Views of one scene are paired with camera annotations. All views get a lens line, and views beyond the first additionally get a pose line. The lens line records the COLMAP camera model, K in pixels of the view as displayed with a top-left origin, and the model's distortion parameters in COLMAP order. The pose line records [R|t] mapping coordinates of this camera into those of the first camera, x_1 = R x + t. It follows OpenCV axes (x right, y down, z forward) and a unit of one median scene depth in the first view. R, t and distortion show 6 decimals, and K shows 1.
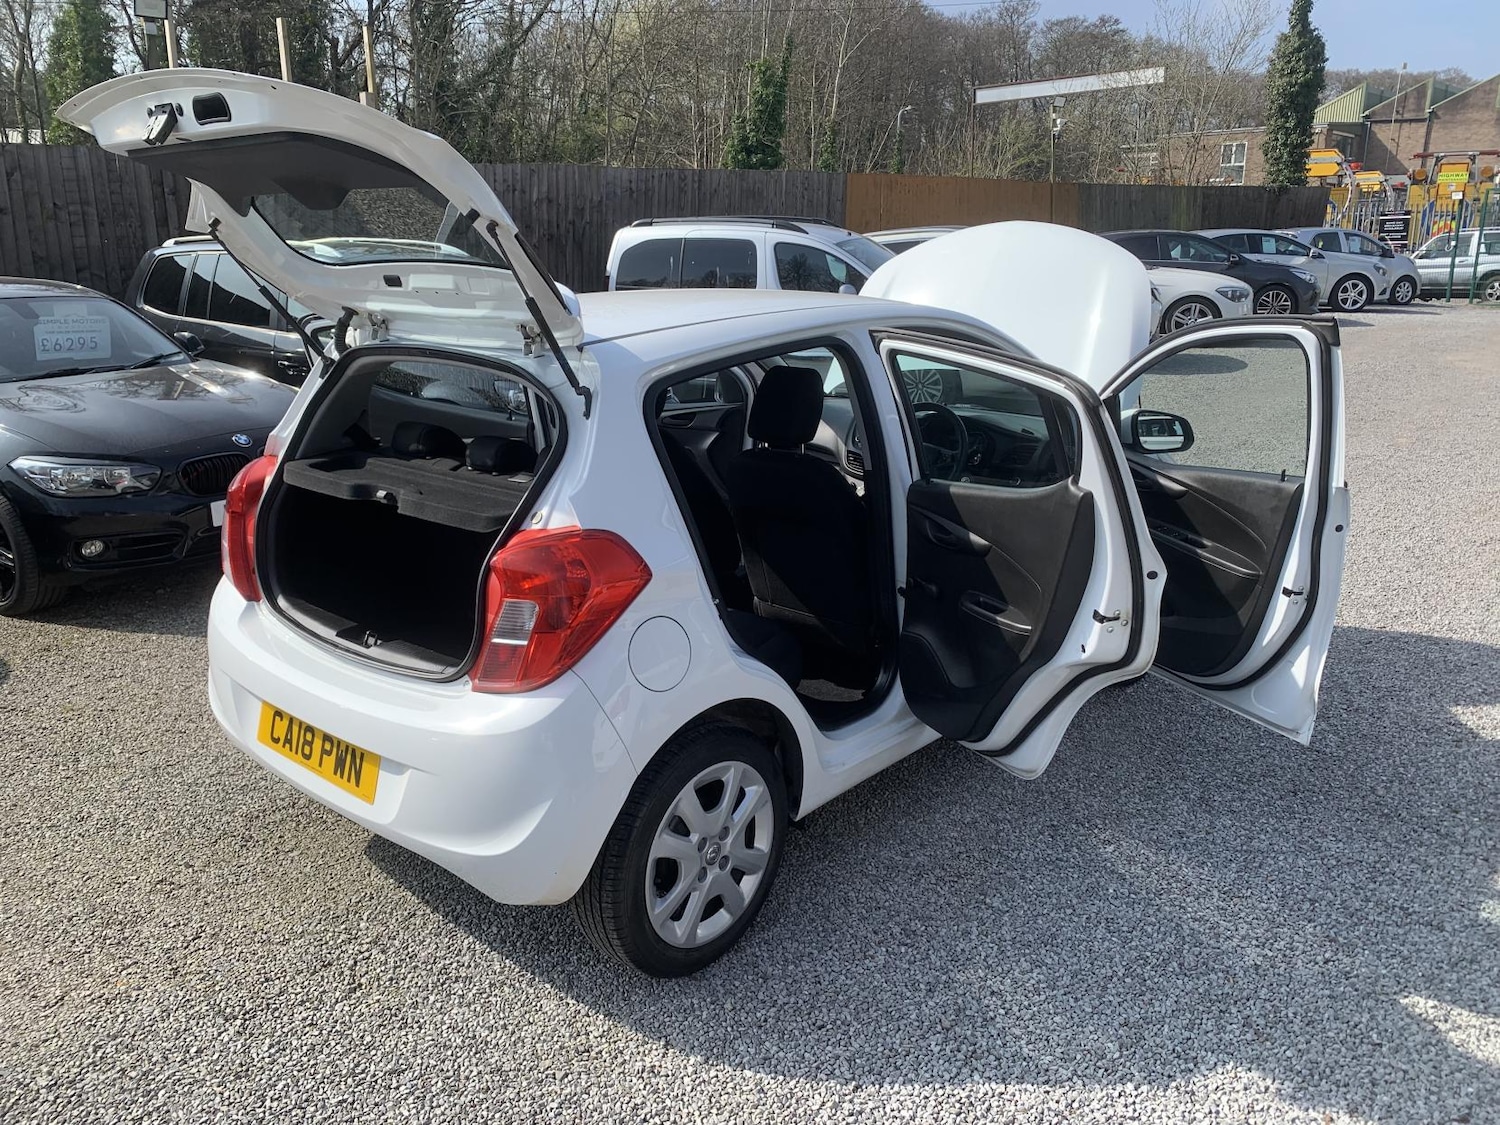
lens RADIAL K [[1157.5, 0, 734.4], [0, 1157.5, 514.7], [0, 0, 1]] dist [0.006070, -0.006270]
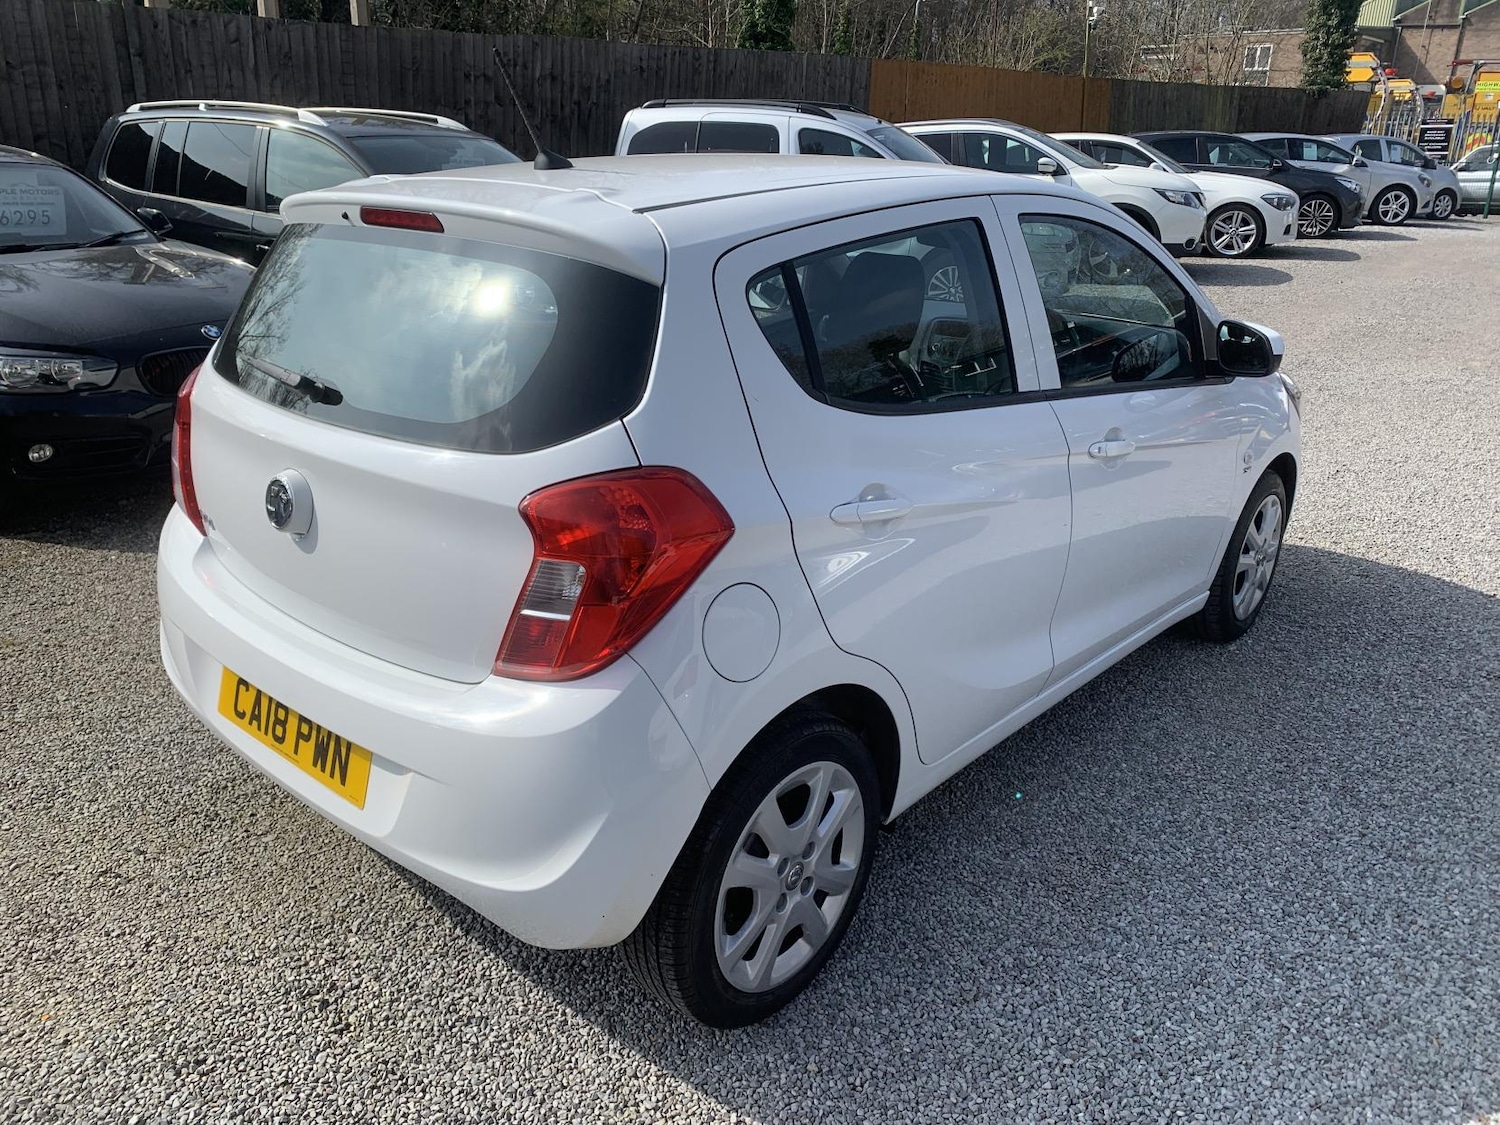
lens RADIAL K [[1157.5, 0, 734.6], [0, 1157.5, 525.9], [0, 0, 1]] dist [0.006070, -0.006270]
pose [[0.999686, 0.023531, 0.008632, -0.067741], [-0.024217, 0.995599, 0.090527, -0.014639], [-0.006464, -0.090708, 0.995857, 0.221603]]
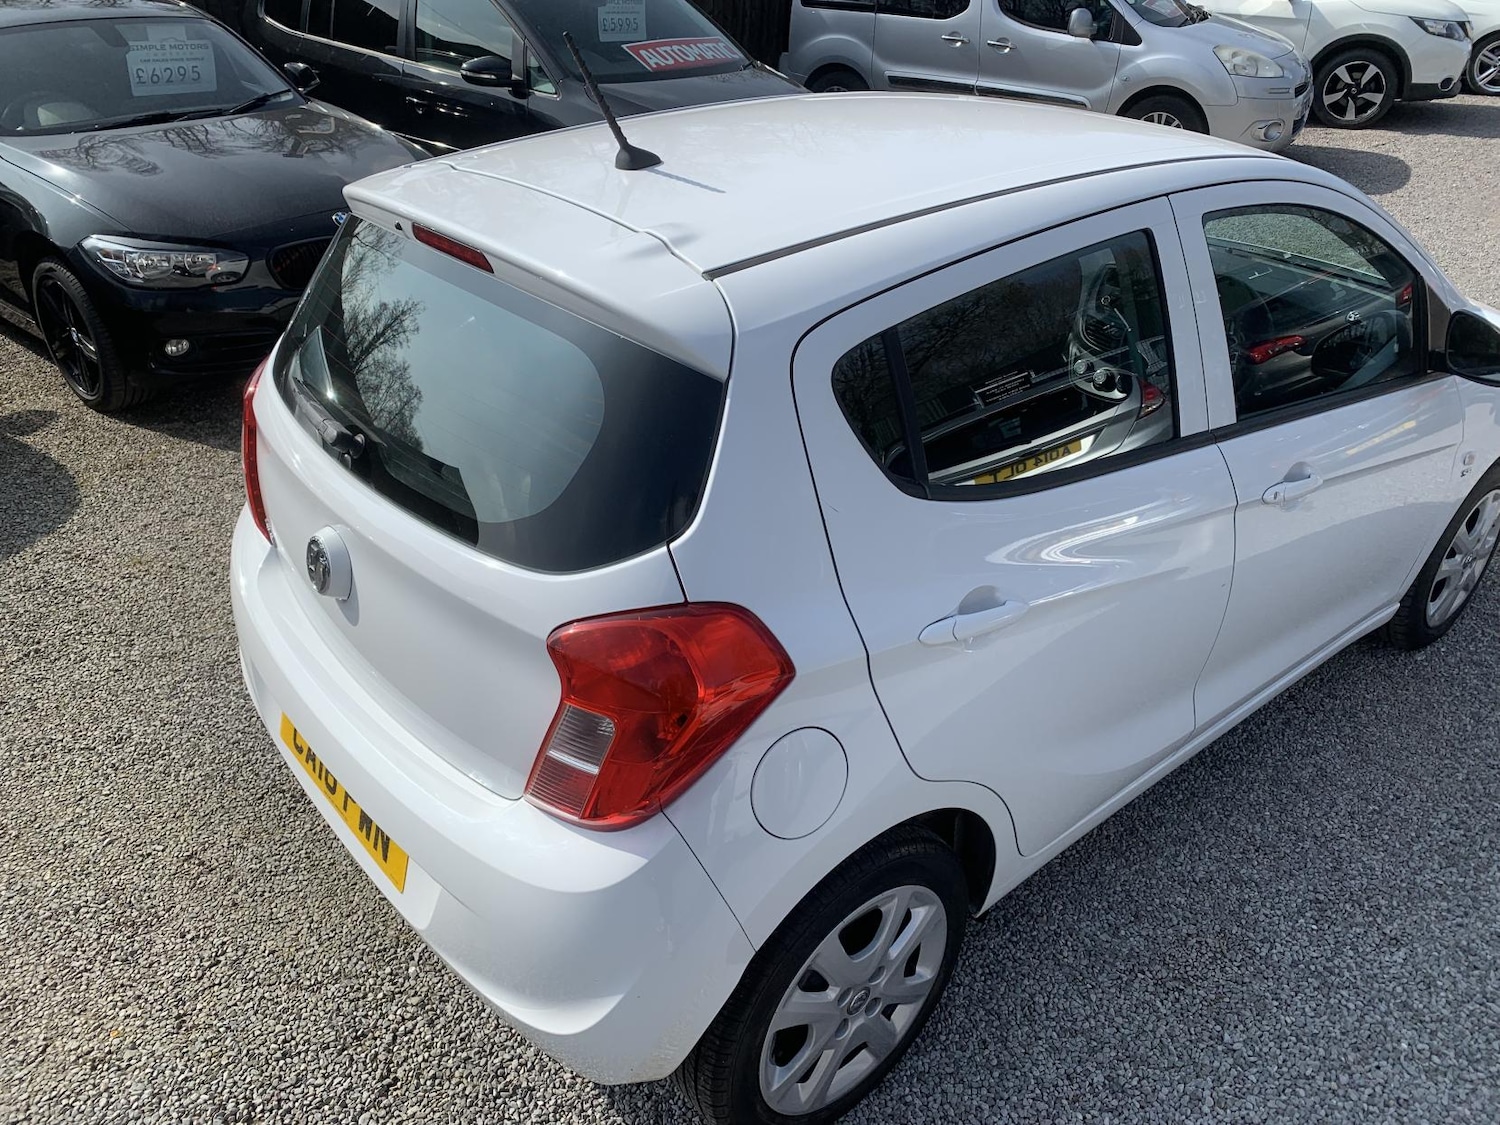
lens RADIAL K [[1157.5, 0, 749.8], [0, 1157.5, 513.0], [0, 0, 1]] dist [0.006070, -0.006270]
pose [[0.988959, 0.088693, -0.118714, -0.024974], [-0.057143, 0.967400, 0.246723, -0.163912], [0.136727, -0.237216, 0.961787, 0.348295]]
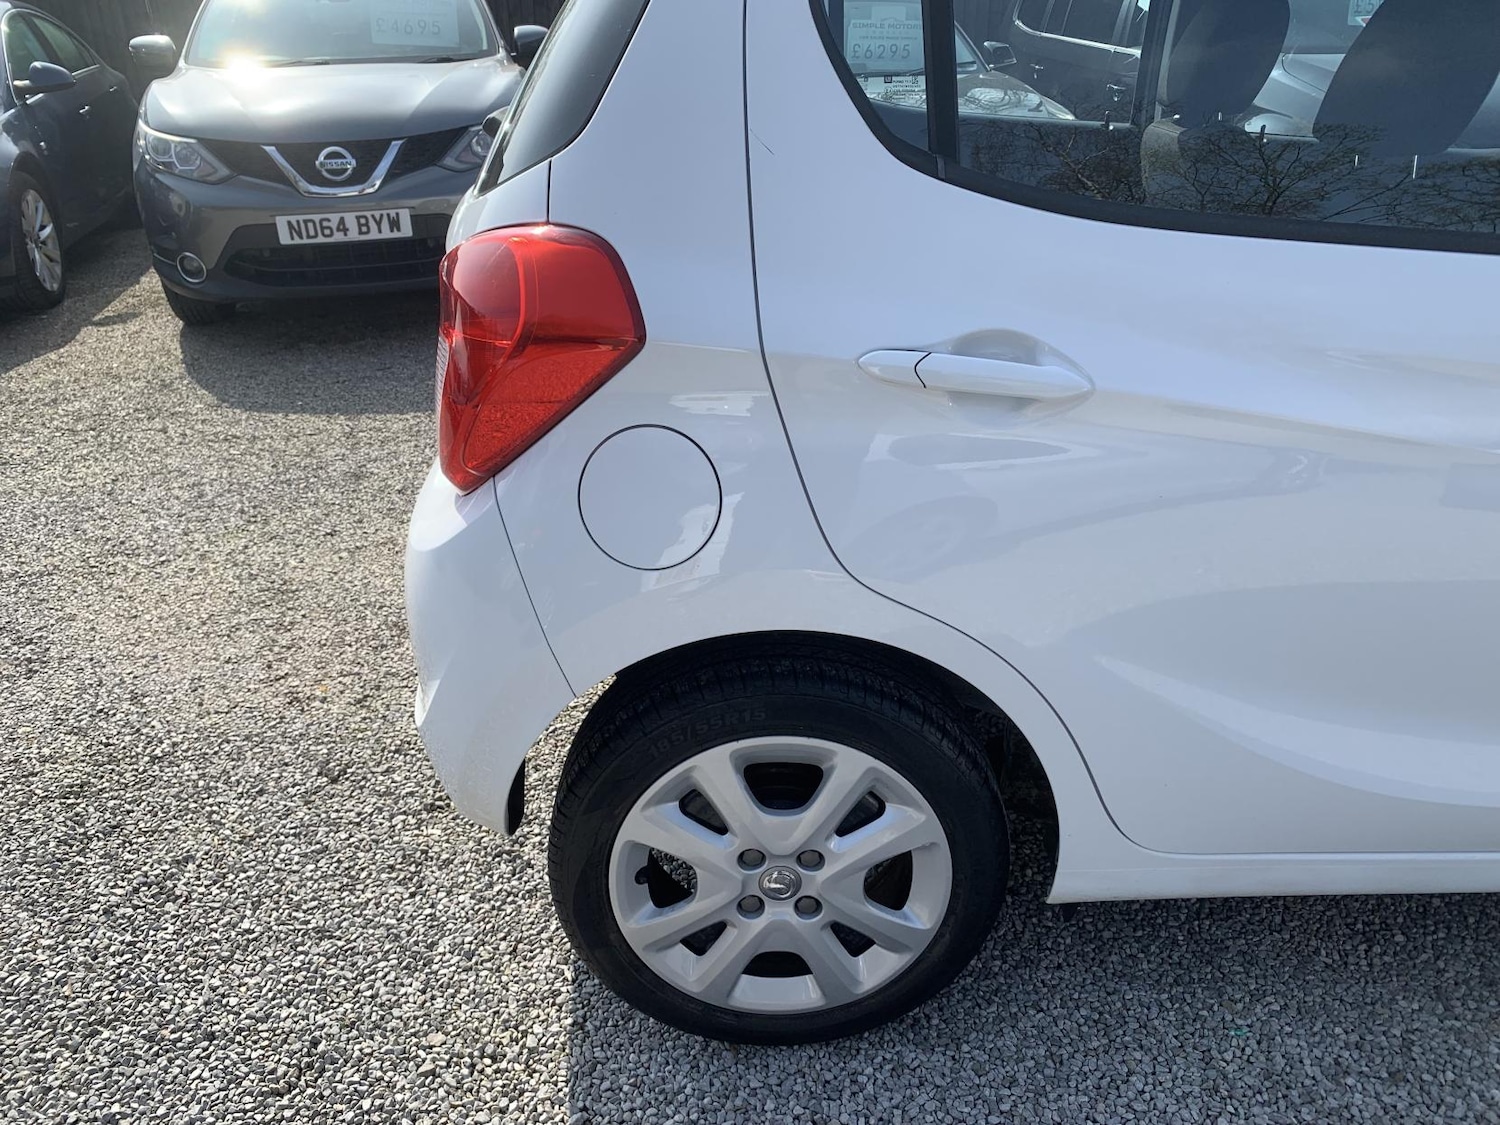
lens RADIAL K [[1157.5, 0, 742.1], [0, 1157.5, 563.3], [0, 0, 1]] dist [0.006070, -0.006270]
pose [[0.665248, 0.306191, -0.680949, 0.277346], [-0.150357, 0.948296, 0.279514, 0.000665], [0.731326, -0.083561, 0.676890, 0.594431]]
